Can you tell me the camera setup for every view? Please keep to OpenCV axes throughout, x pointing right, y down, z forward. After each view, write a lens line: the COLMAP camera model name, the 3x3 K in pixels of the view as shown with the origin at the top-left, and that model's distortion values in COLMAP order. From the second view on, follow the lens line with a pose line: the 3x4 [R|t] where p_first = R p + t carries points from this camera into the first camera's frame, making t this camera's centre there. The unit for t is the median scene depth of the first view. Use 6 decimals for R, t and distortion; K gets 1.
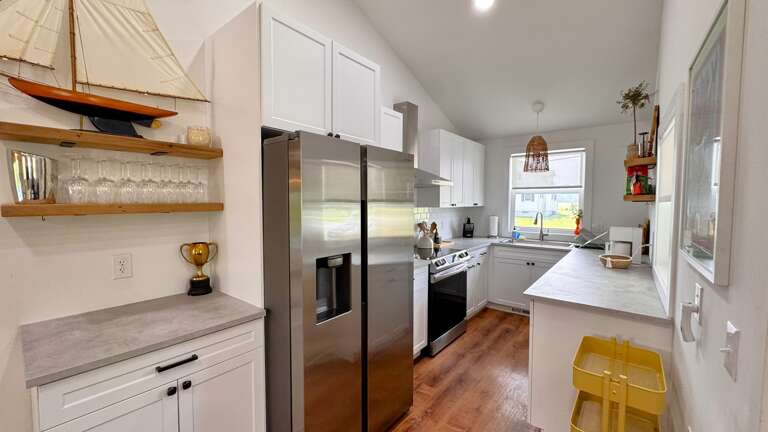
lens RADIAL K [[304.3, 0, 381.9], [0, 304.3, 216.8], [0, 0, 1]] dist [0.002385, 0.000200]
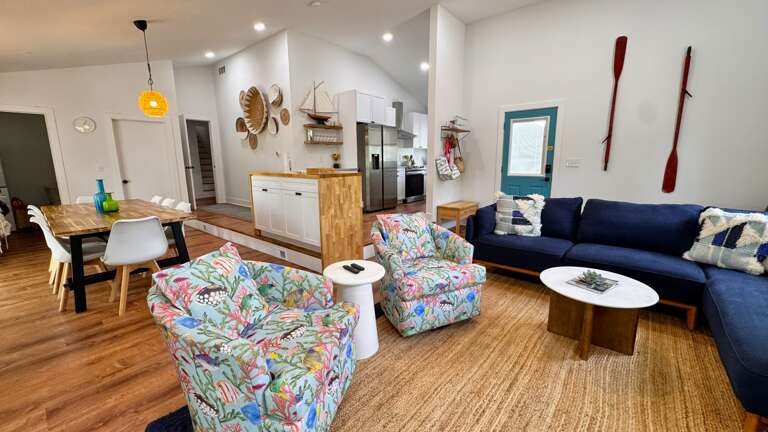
lens RADIAL K [[304.3, 0, 384.5], [0, 304.3, 212.2], [0, 0, 1]] dist [0.002385, 0.000200]
pose [[0.999754, -0.003997, -0.021800, 0.038614], [0.006559, 0.992905, 0.118727, 0.325949], [0.021170, -0.118841, 0.992688, -2.463812]]
